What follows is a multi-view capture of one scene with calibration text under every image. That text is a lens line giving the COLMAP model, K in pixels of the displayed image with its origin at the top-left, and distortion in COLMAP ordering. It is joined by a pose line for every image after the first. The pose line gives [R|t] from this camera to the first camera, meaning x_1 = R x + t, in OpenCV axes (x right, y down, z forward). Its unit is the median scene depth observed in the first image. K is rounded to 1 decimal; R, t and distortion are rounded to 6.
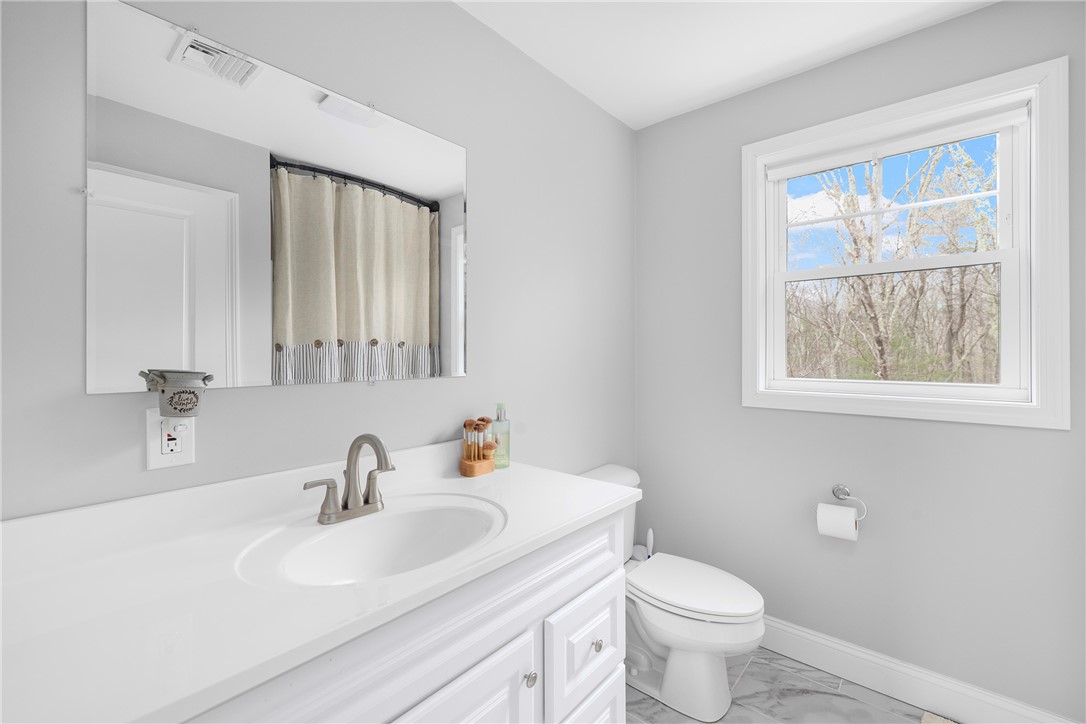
lens RADIAL K [[474.7, 0, 599.6], [0, 474.7, 348.8], [0, 0, 1]] dist [0.004403, 0.000136]
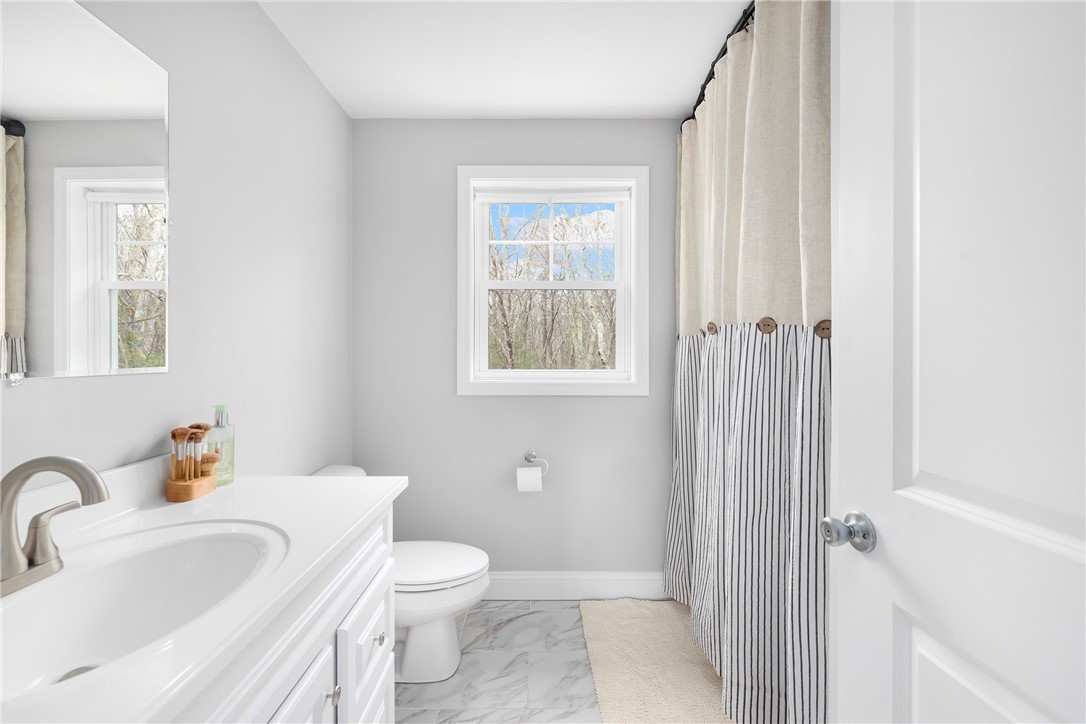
lens RADIAL K [[451.4, 0, 533.1], [0, 451.4, 358.3], [0, 0, 1]] dist [-0.001994, -0.000339]
pose [[0.763163, -0.003811, 0.646195, -0.298247], [-0.000052, 0.999982, 0.005958, 0.030368], [-0.646206, -0.004580, 0.763149, 0.070130]]
